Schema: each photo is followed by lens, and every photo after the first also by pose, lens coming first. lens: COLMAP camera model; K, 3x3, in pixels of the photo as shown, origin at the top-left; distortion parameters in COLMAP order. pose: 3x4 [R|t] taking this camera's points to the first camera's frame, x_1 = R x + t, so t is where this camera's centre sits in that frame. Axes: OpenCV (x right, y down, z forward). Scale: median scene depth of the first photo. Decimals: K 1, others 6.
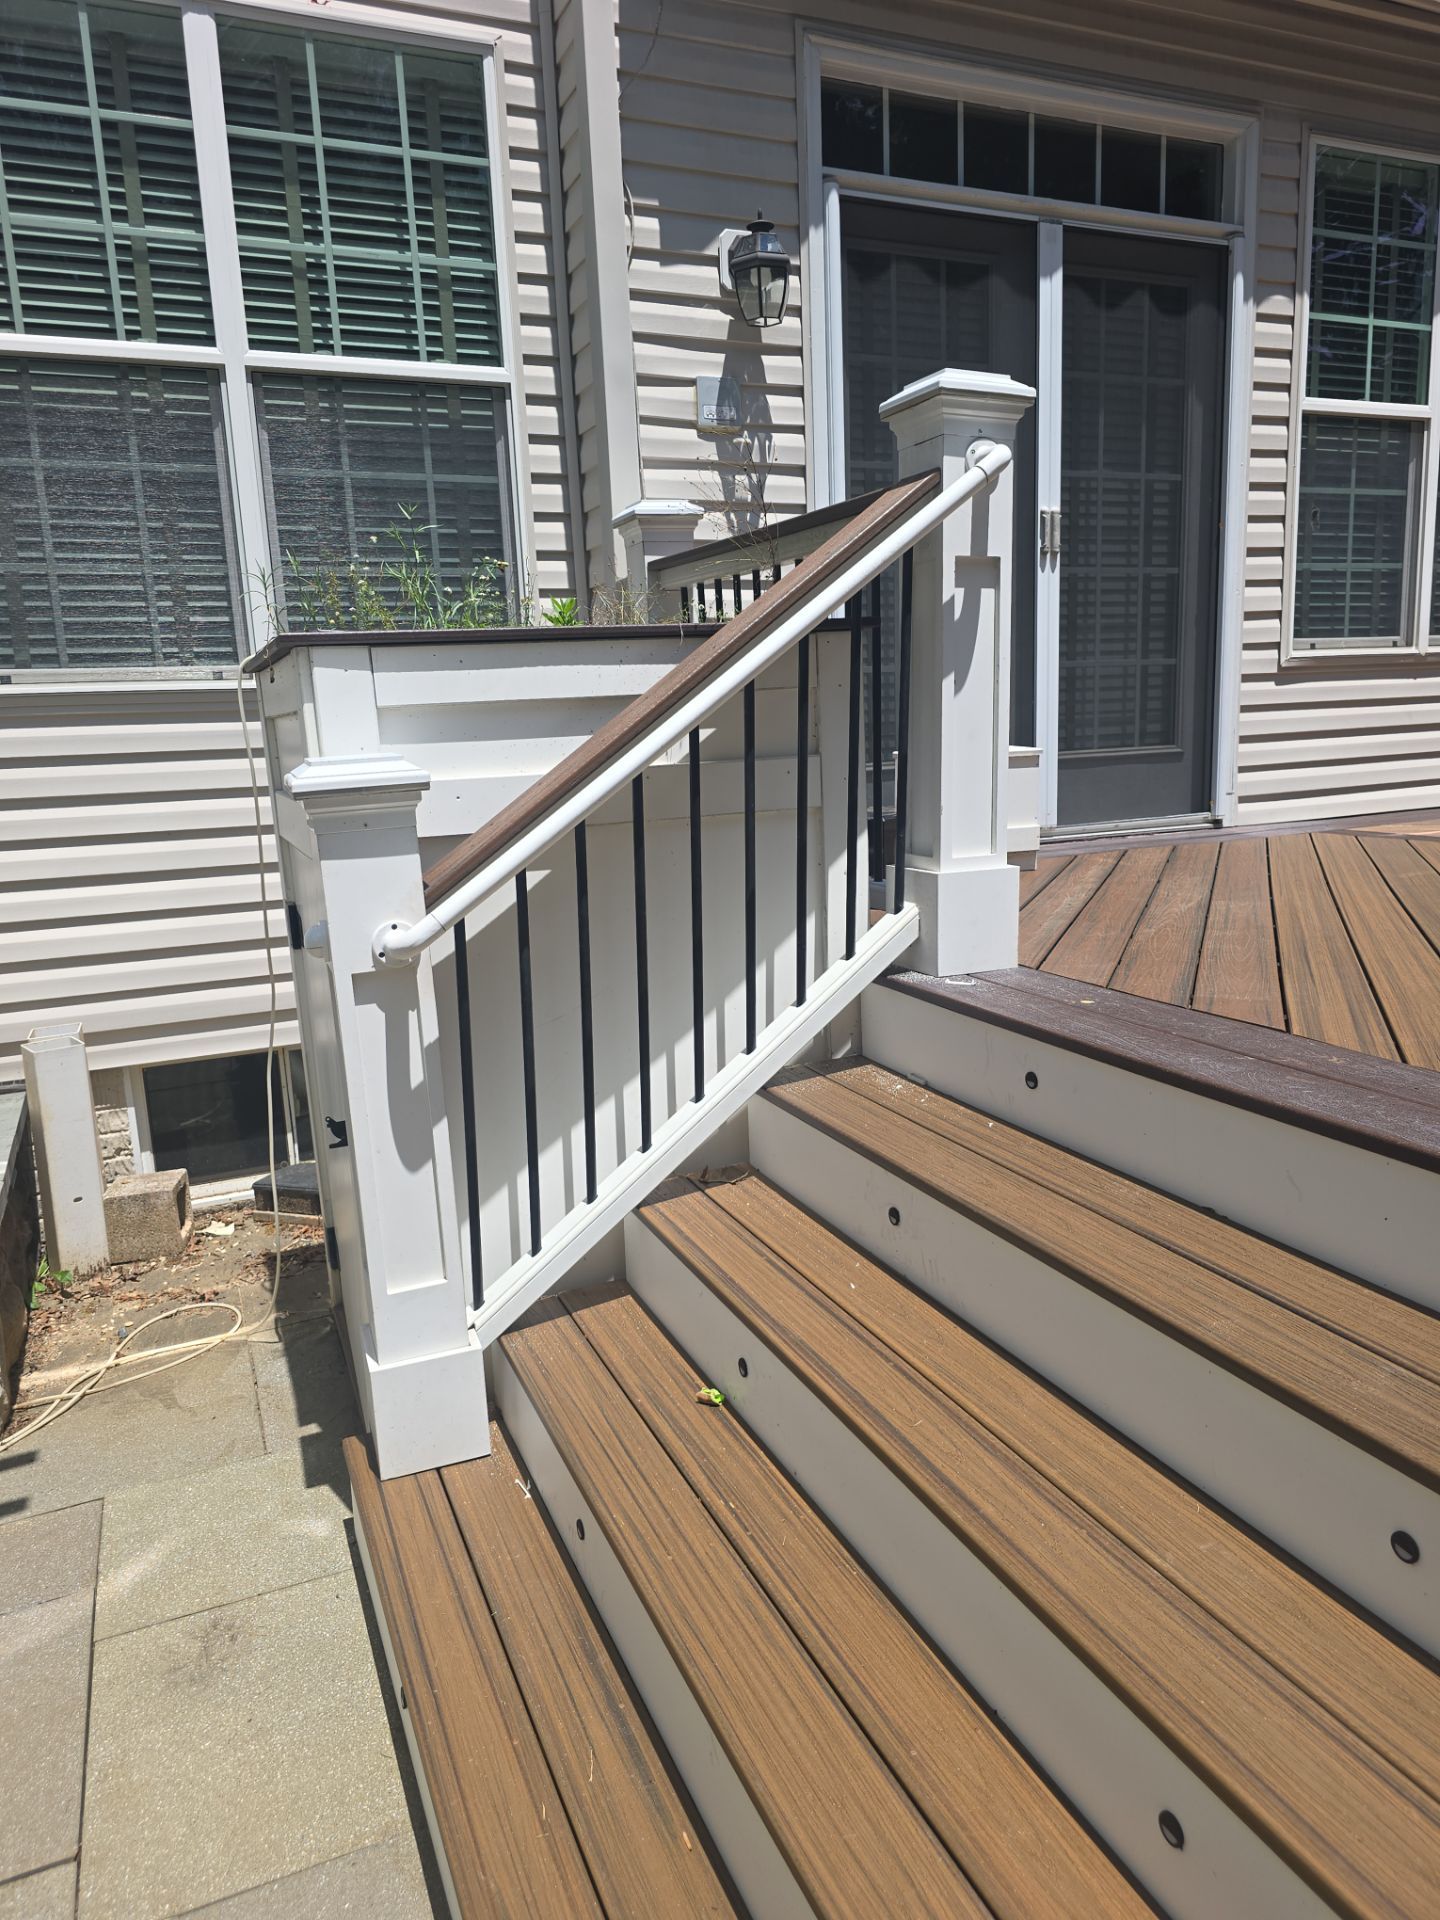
lens RADIAL K [[1297.9, 0, 741.1], [0, 1297.9, 974.3], [0, 0, 1]] dist [0.017830, -0.013280]
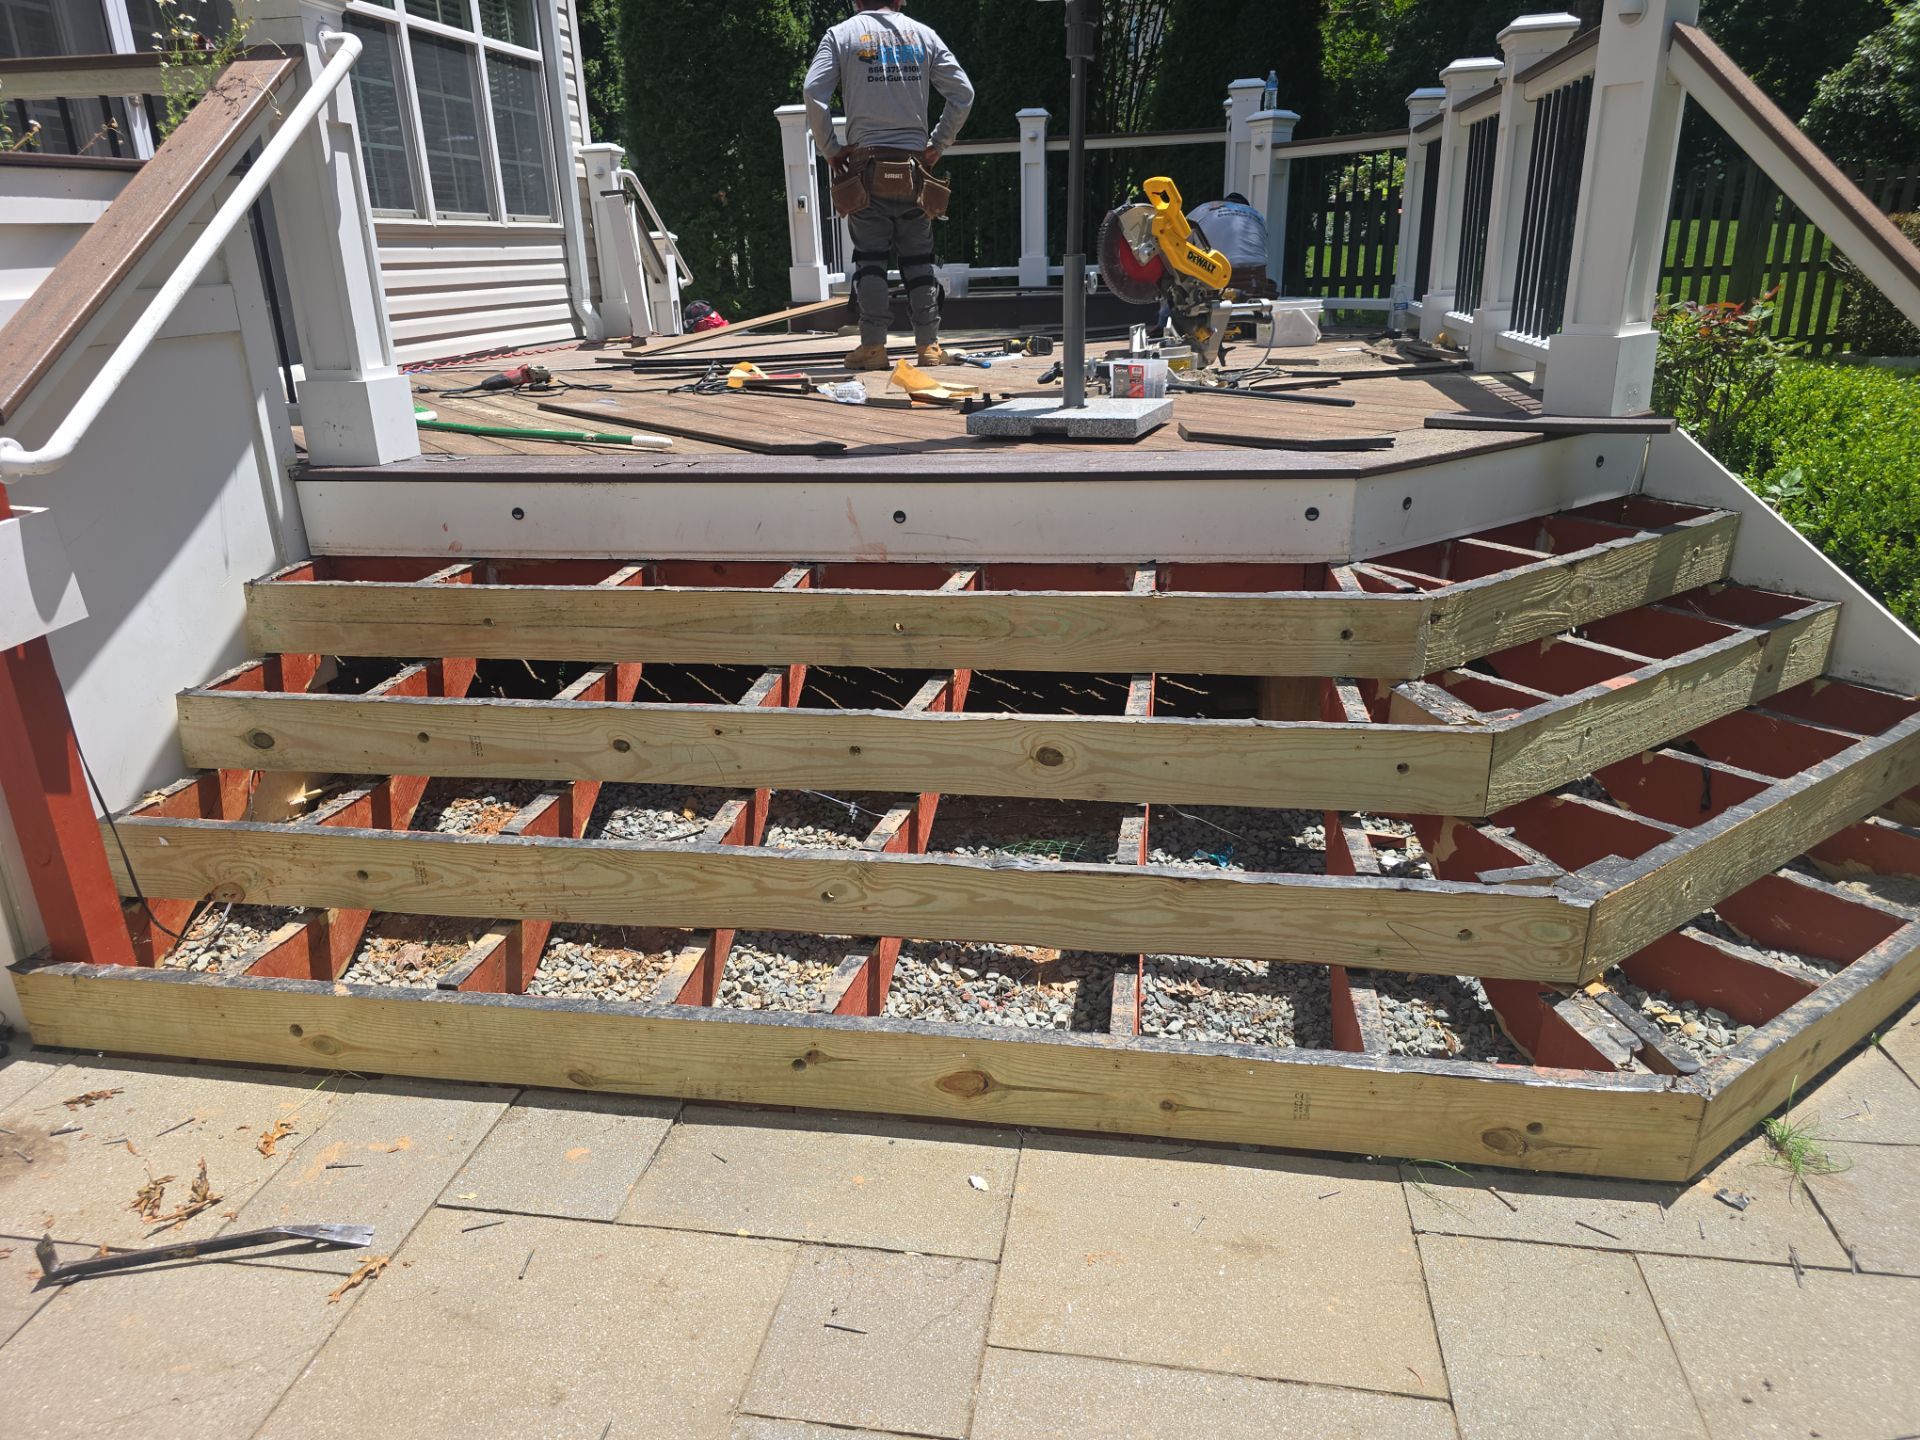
lens RADIAL K [[1297.9, 0, 949.3], [0, 1297.9, 724.7], [0, 0, 1]] dist [0.017830, -0.013280]
pose [[0.556095, -0.261411, 0.788937, -0.329454], [0.166875, 0.965036, 0.202136, 0.044328], [-0.814193, 0.019247, 0.580275, -0.106445]]
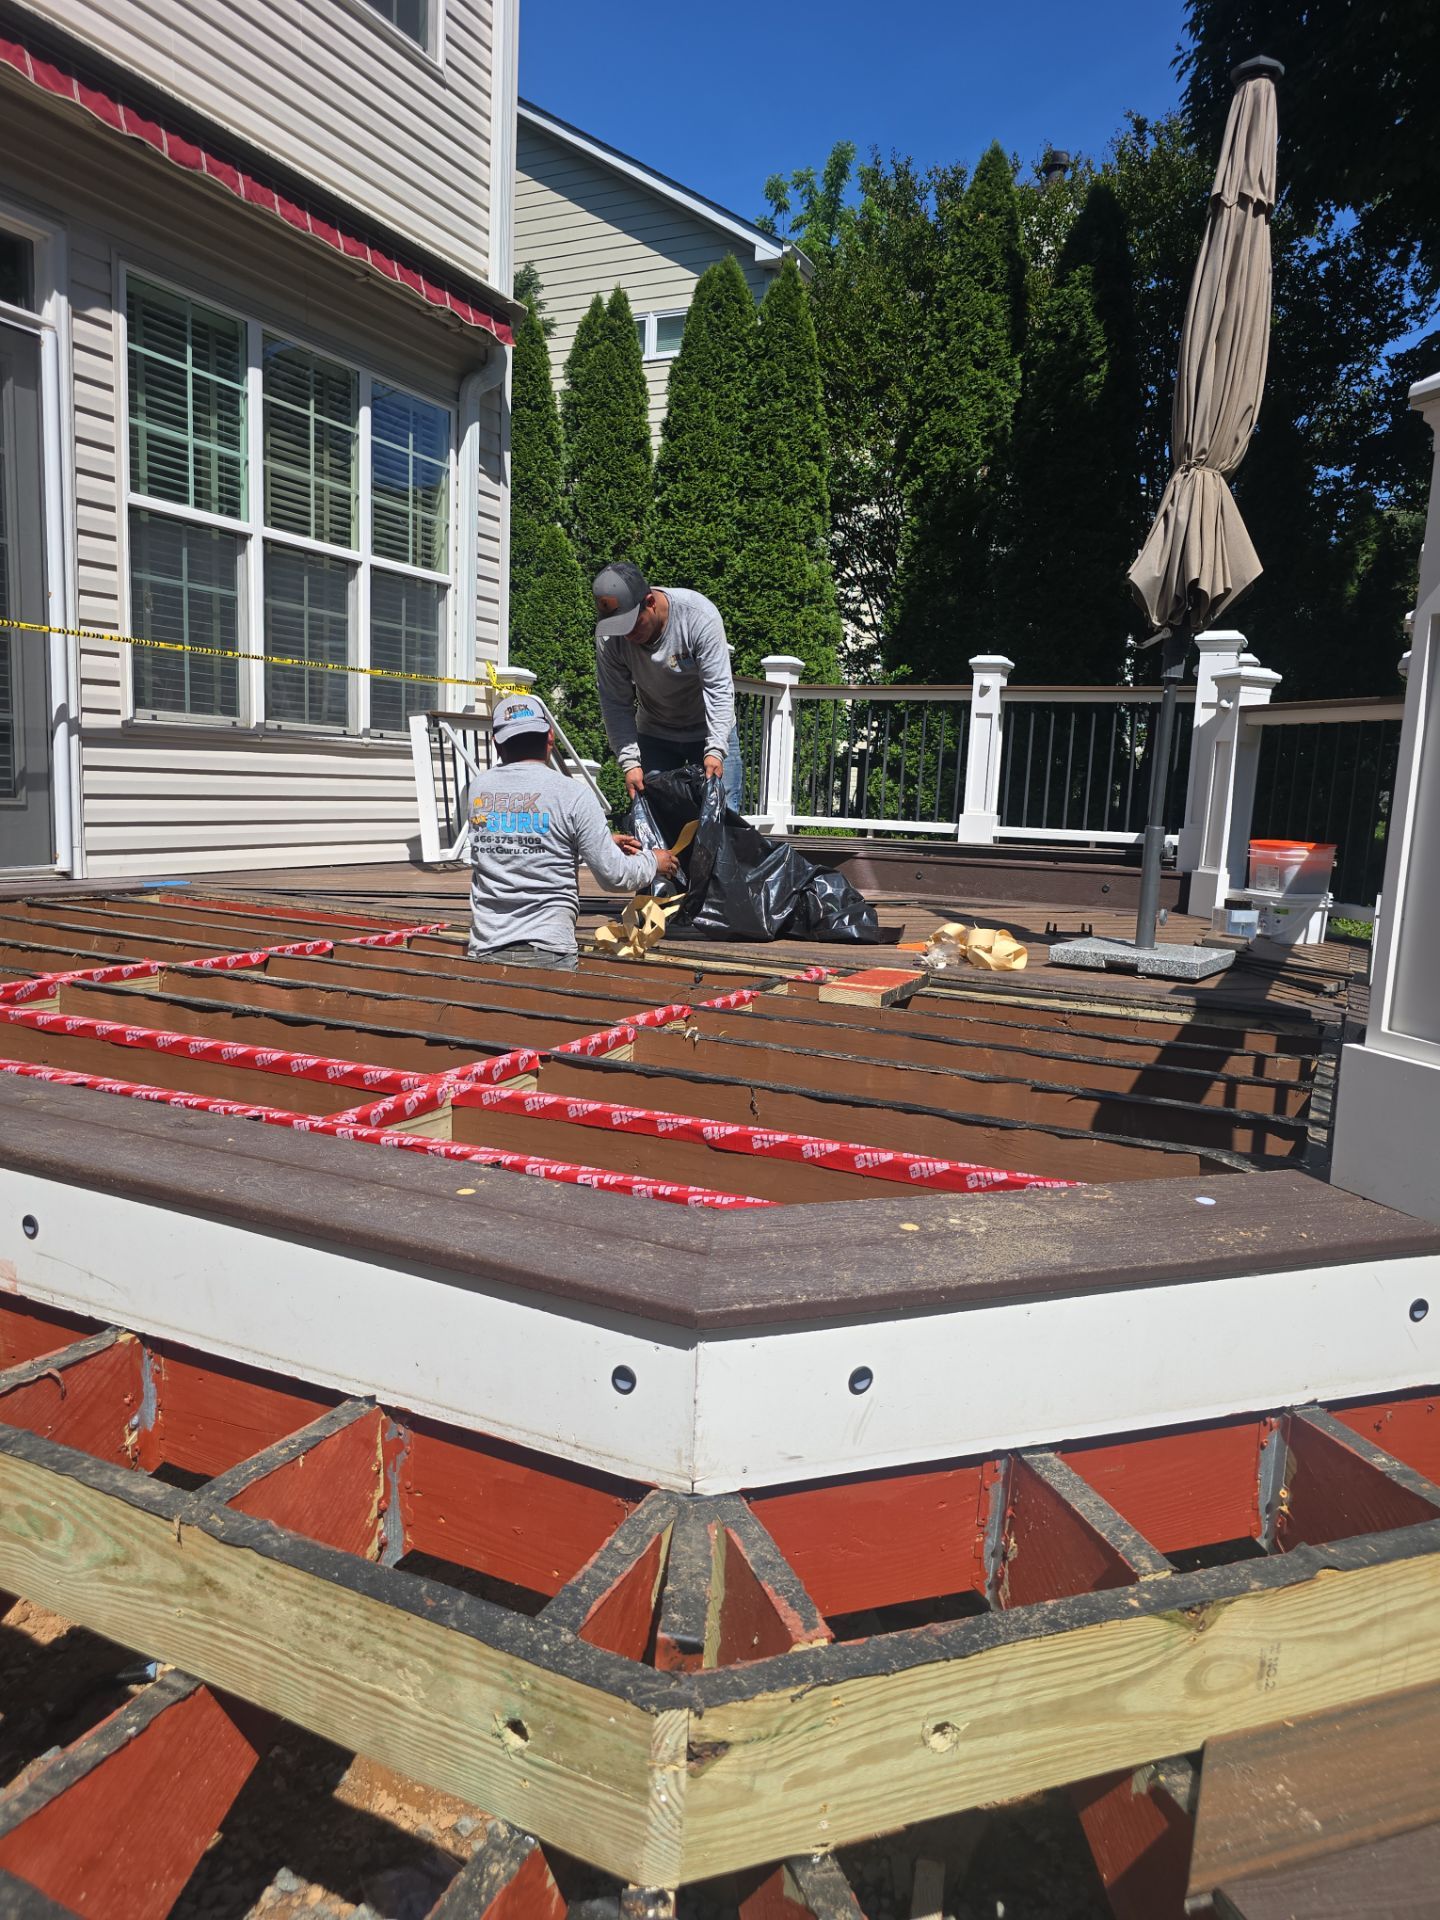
lens RADIAL K [[1297.9, 0, 720.2], [0, 1297.9, 967.0], [0, 0, 1]] dist [0.017830, -0.013280]
pose [[0.758243, -0.016273, 0.651769, 0.087766], [0.049557, 0.998235, -0.032730, 0.018707], [-0.650086, 0.057117, 0.757711, -0.134685]]
